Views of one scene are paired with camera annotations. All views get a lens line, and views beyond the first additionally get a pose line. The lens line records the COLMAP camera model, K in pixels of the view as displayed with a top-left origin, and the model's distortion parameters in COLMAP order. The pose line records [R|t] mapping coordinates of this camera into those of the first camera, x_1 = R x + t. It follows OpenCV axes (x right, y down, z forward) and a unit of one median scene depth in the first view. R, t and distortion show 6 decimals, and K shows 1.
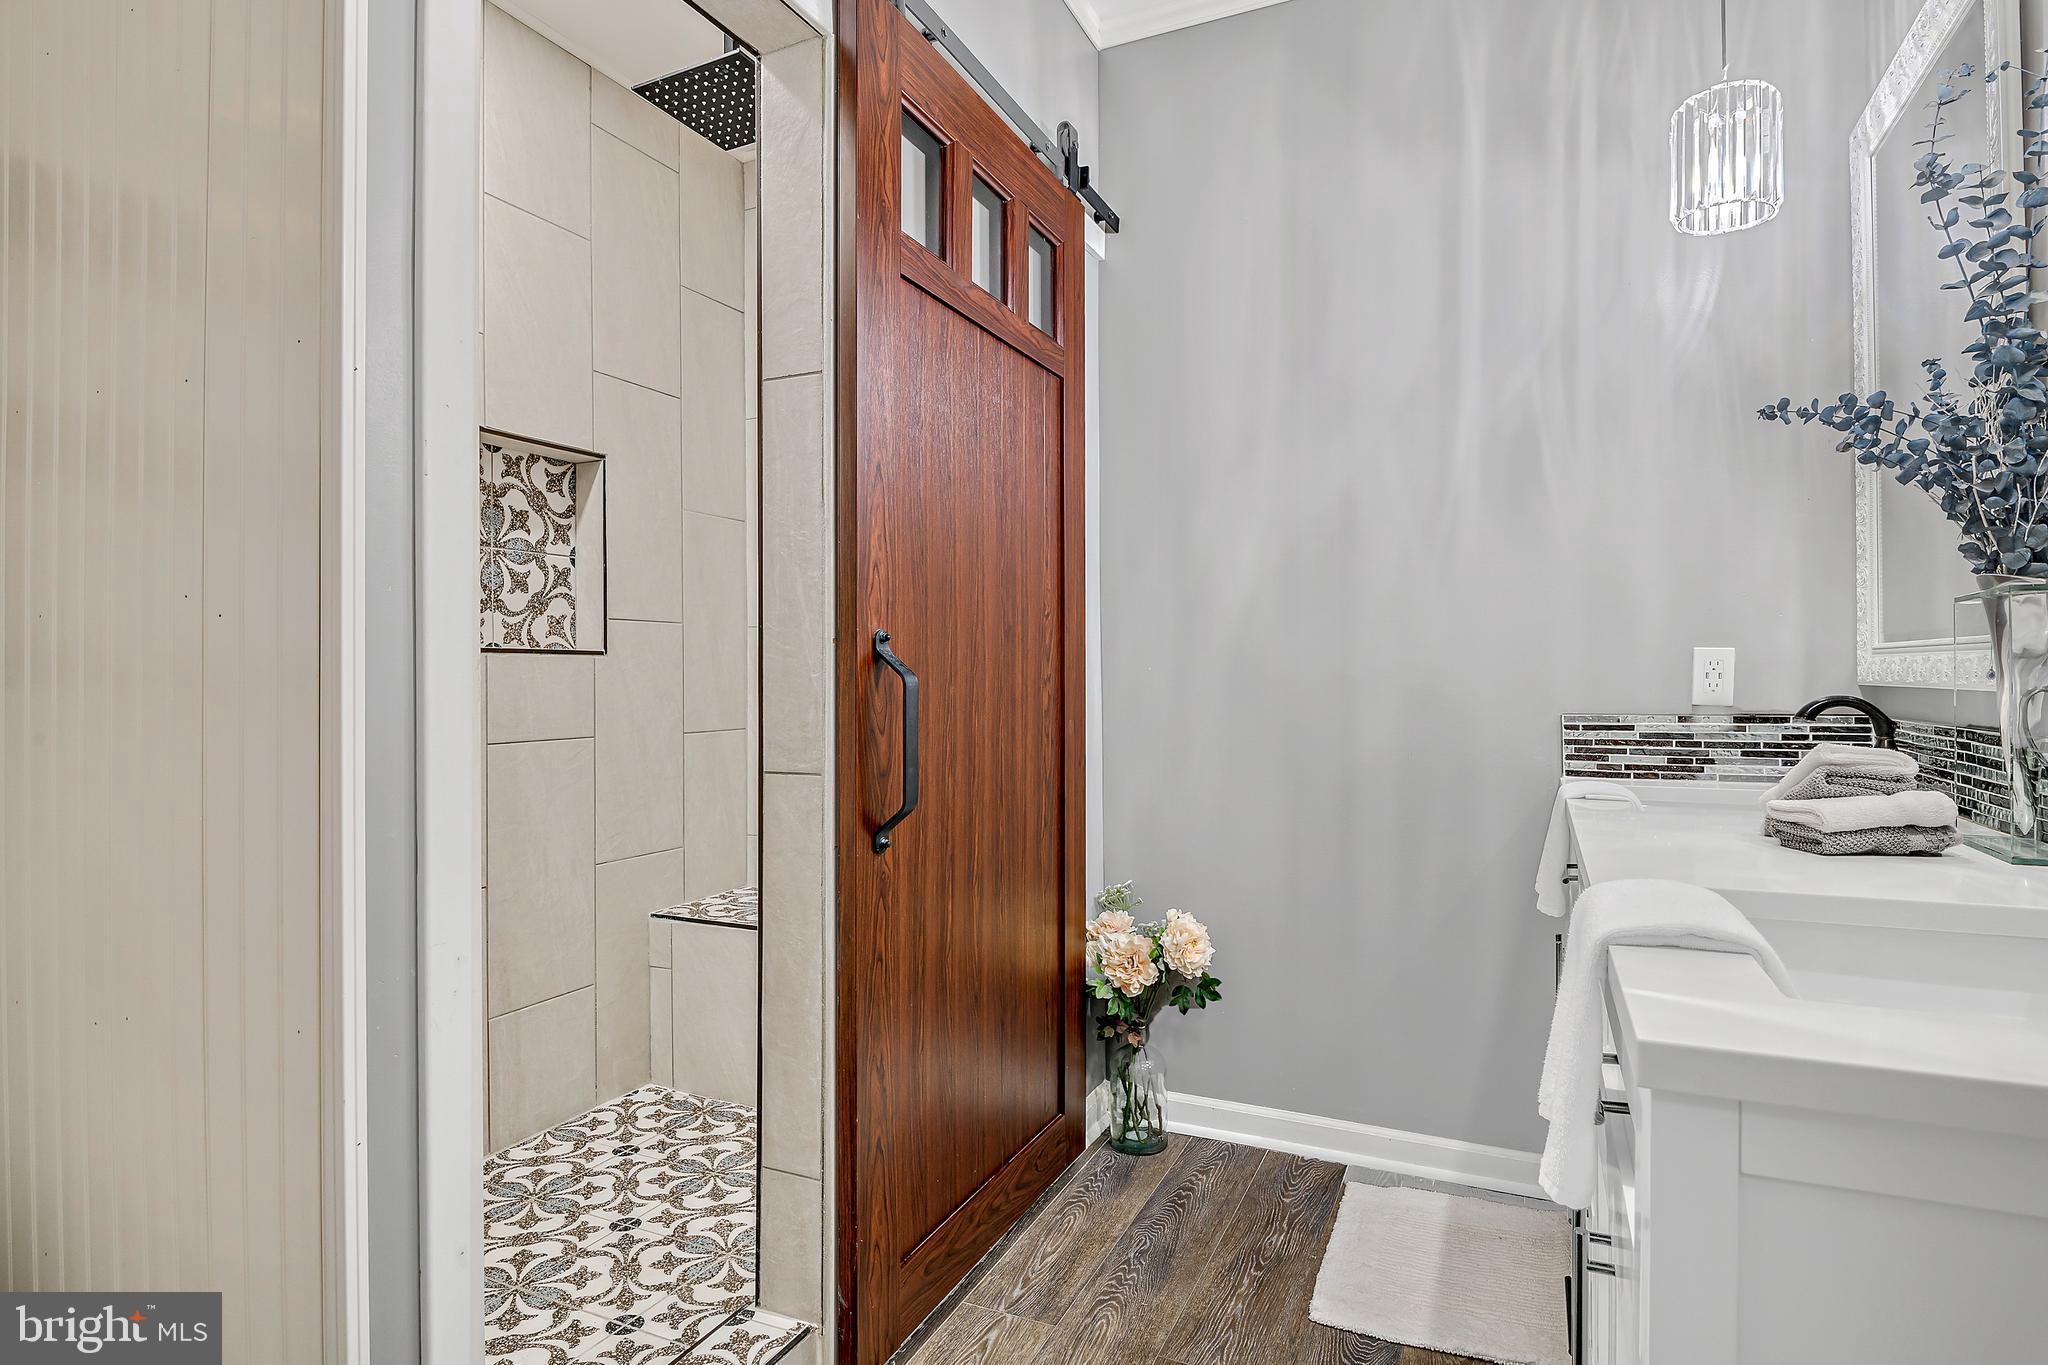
lens RADIAL K [[1095.2, 0, 1021.6], [0, 1095.2, 679.2], [0, 0, 1]] dist [0.020992, -0.026030]
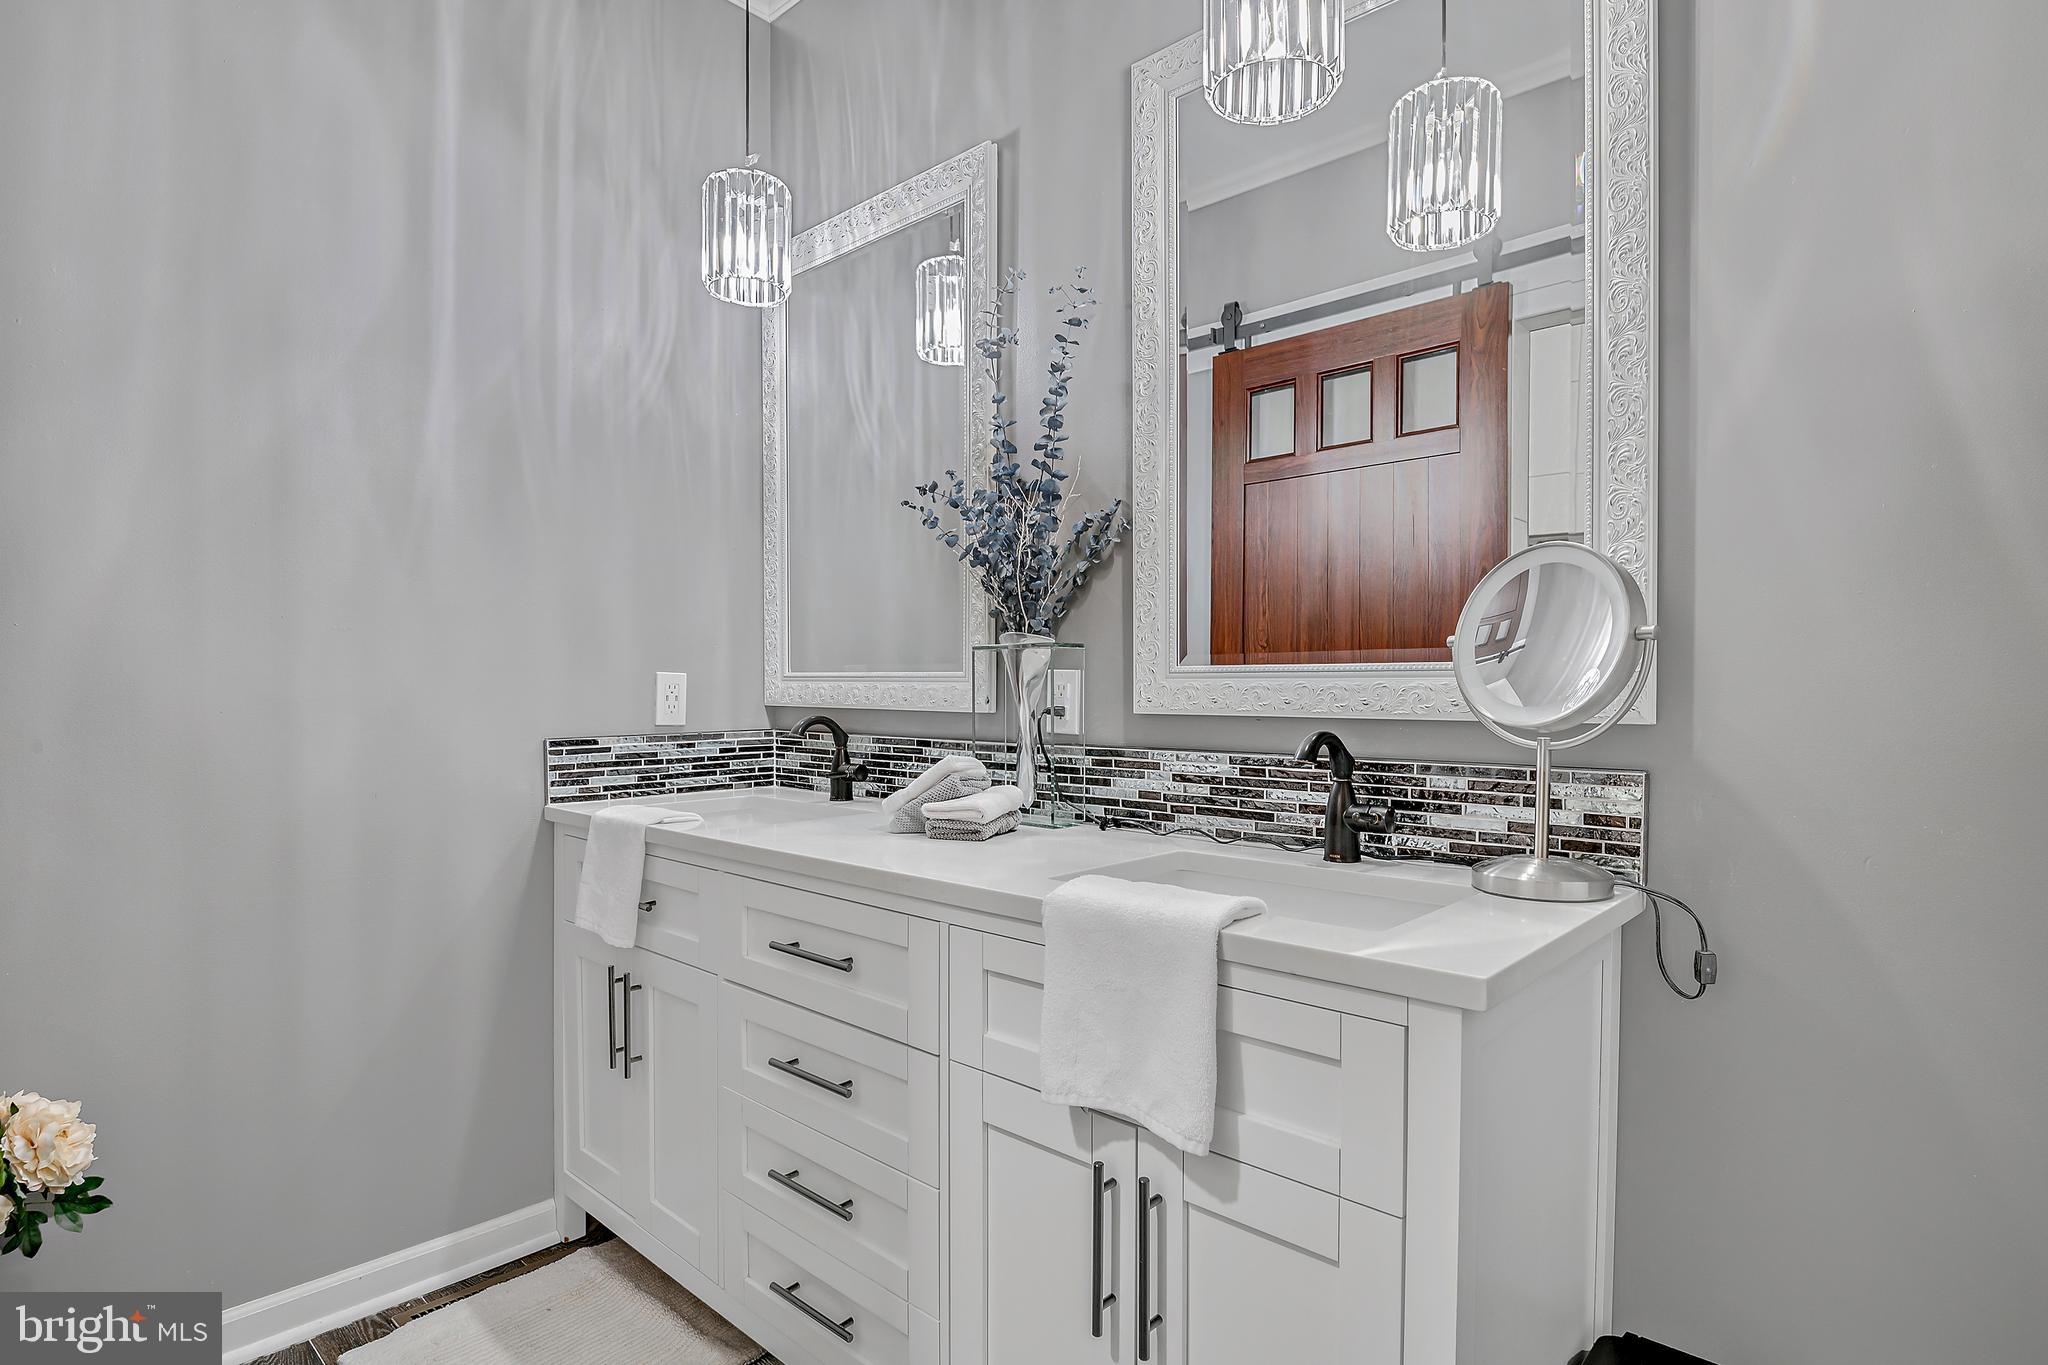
lens RADIAL K [[1069.7, 0, 1018.0], [0, 1069.7, 708.5], [0, 0, 1]] dist [-0.002251, -0.002002]
pose [[0.302037, -0.017795, 0.953130, -0.278766], [-0.001537, 0.999815, 0.019154, -0.013747], [-0.953295, -0.007250, 0.301954, 0.342821]]
